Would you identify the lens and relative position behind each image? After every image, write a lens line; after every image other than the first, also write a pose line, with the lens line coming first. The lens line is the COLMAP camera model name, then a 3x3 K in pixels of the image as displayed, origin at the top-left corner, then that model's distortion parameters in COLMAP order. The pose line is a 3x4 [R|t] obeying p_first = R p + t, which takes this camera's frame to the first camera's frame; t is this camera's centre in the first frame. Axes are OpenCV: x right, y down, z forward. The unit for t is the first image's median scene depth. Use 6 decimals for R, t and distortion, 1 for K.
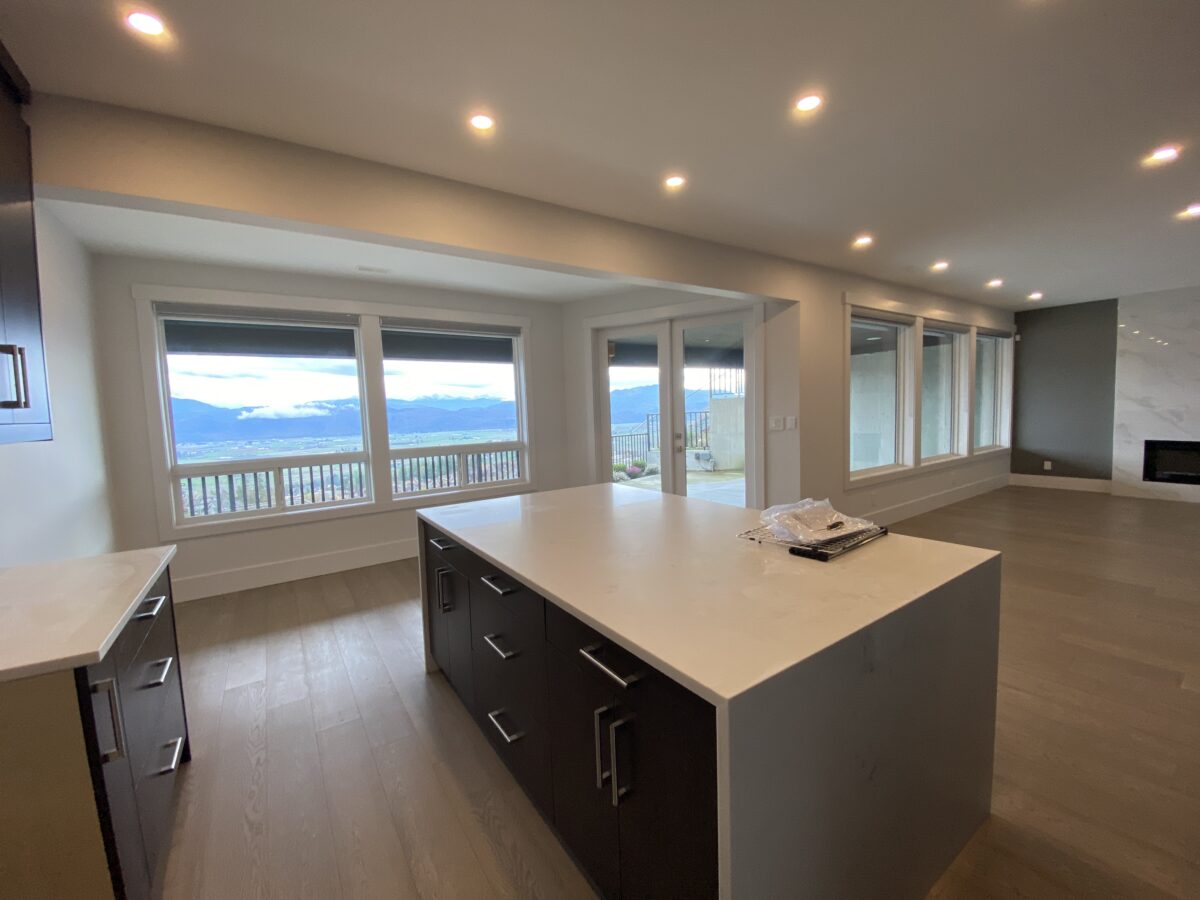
lens RADIAL K [[484.6, 0, 598.4], [0, 484.6, 446.6], [0, 0, 1]] dist [0.025104, -0.023333]
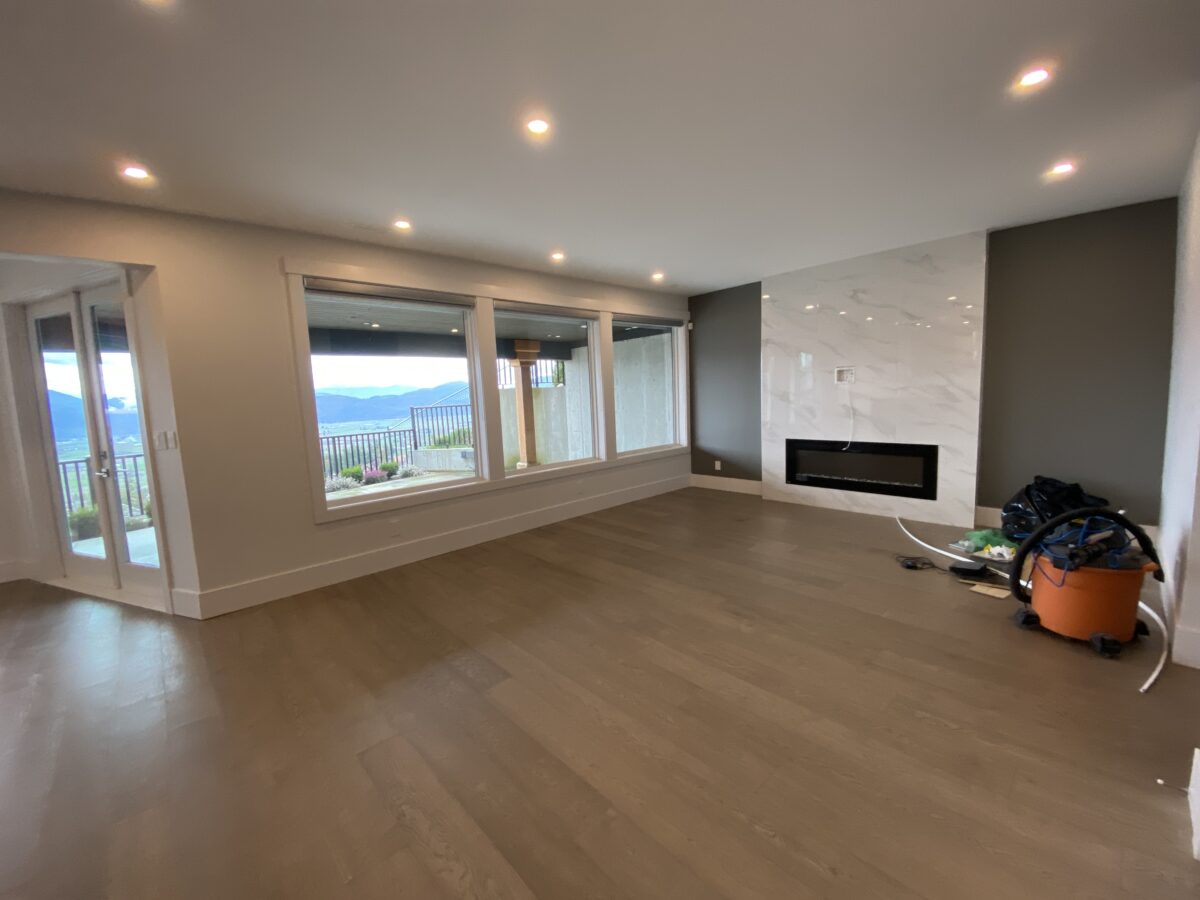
lens RADIAL K [[481.9, 0, 596.1], [0, 481.9, 445.4], [0, 0, 1]] dist [0.024998, -0.022889]
pose [[0.988348, -0.024589, 0.150209, 0.626253], [0.020752, 0.999418, 0.027063, -0.032514], [-0.150787, -0.023630, 0.988284, 0.147703]]
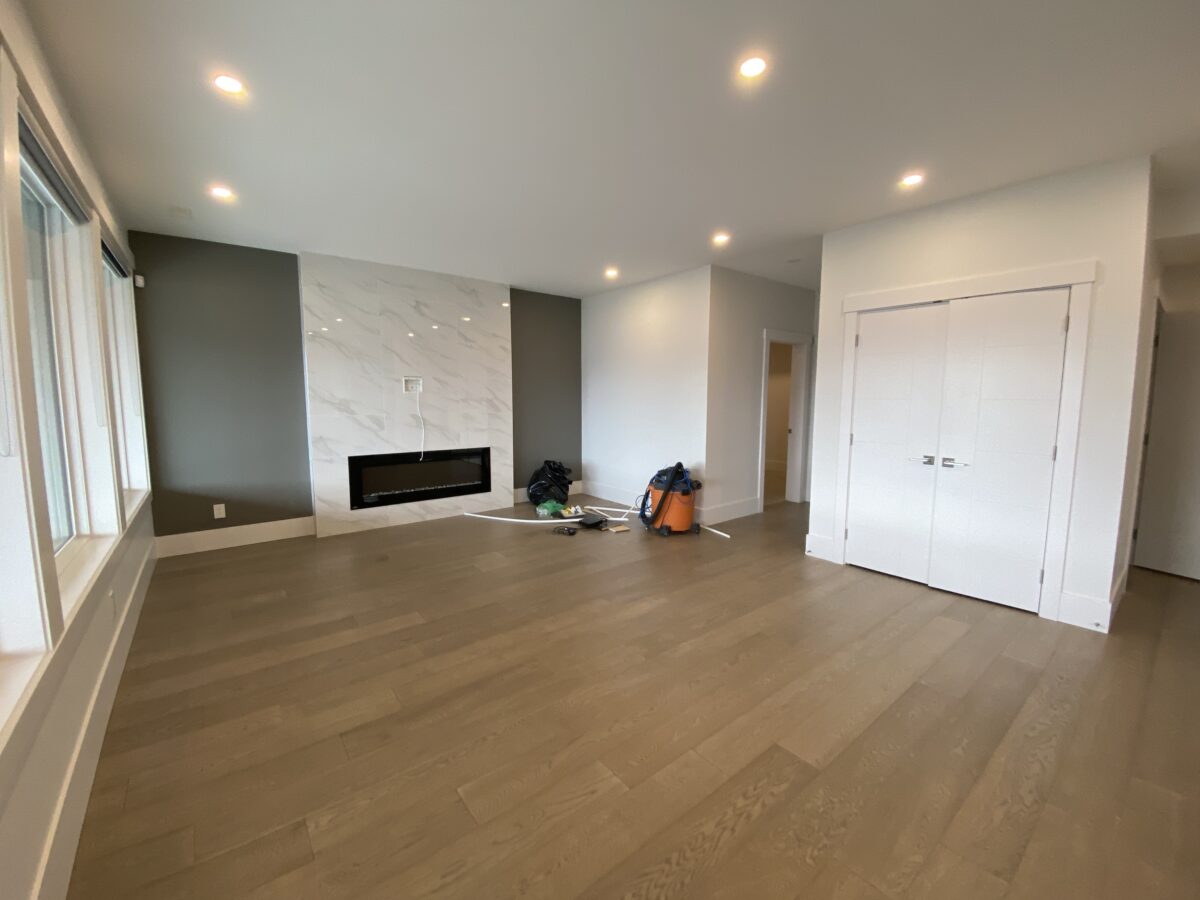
lens RADIAL K [[484.6, 0, 598.4], [0, 484.6, 446.6], [0, 0, 1]] dist [0.025104, -0.023333]
pose [[-0.077986, -0.069030, 0.994562, 0.335664], [0.076772, 0.994222, 0.075027, -0.054849], [-0.993994, 0.082206, -0.072236, 0.645969]]
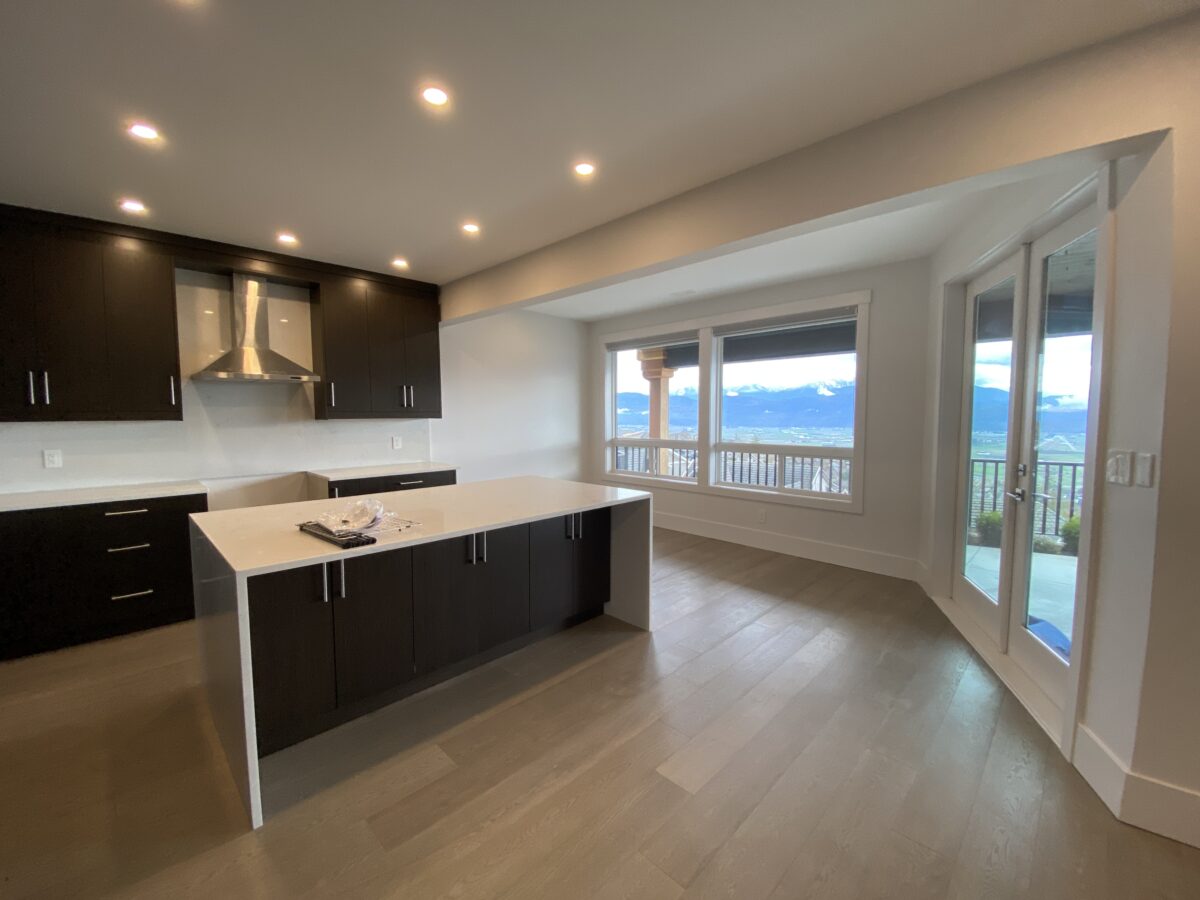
lens RADIAL K [[481.9, 0, 596.1], [0, 481.9, 445.4], [0, 0, 1]] dist [0.024998, -0.022889]
pose [[0.189667, 0.098988, -0.976846, 0.463971], [-0.078351, 0.993258, 0.085439, -0.044832], [0.978717, 0.060332, 0.196144, 0.367373]]
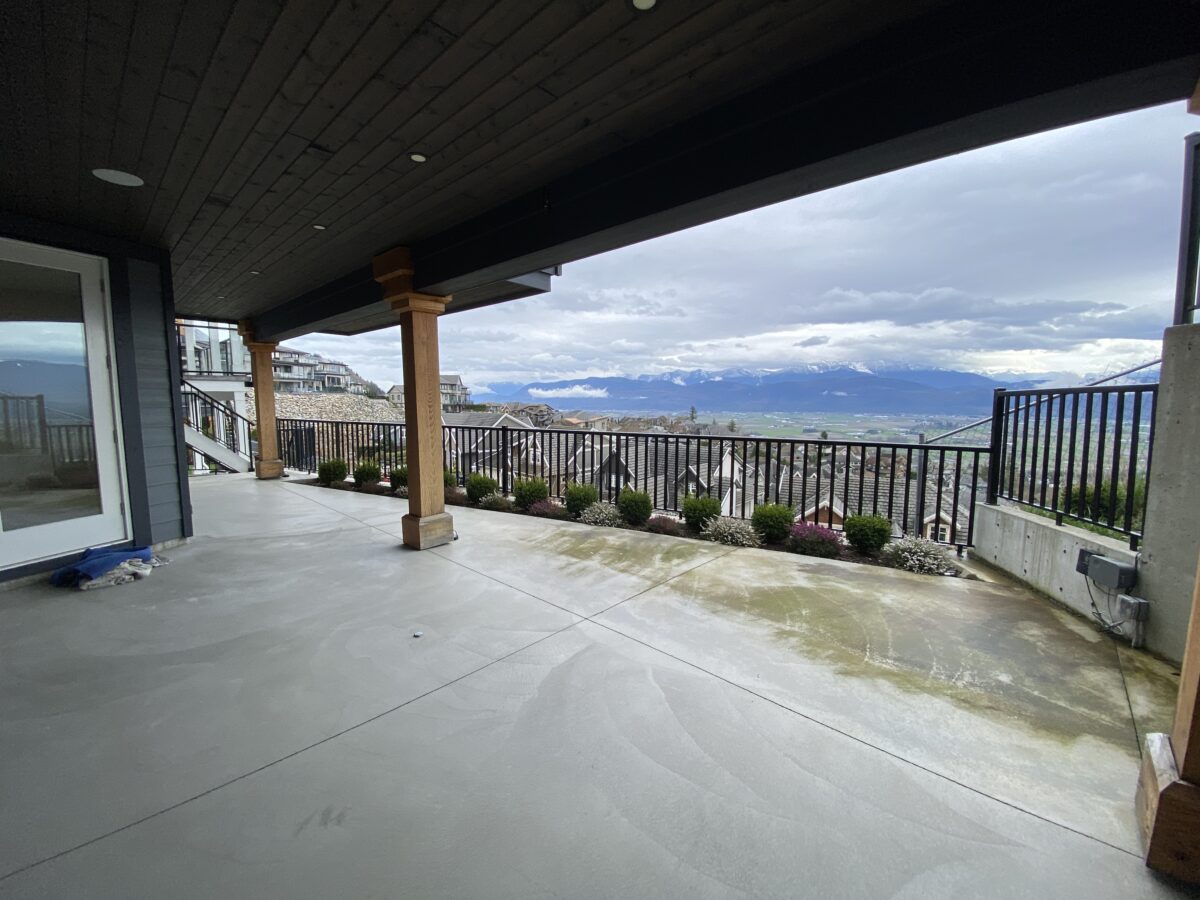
lens RADIAL K [[484.6, 0, 598.4], [0, 484.6, 446.6], [0, 0, 1]] dist [0.025104, -0.023333]
pose [[0.223862, 0.130920, -0.965788, 0.768442], [-0.078994, 0.990114, 0.115908, -0.098931], [0.971414, 0.050344, 0.231990, 1.368664]]
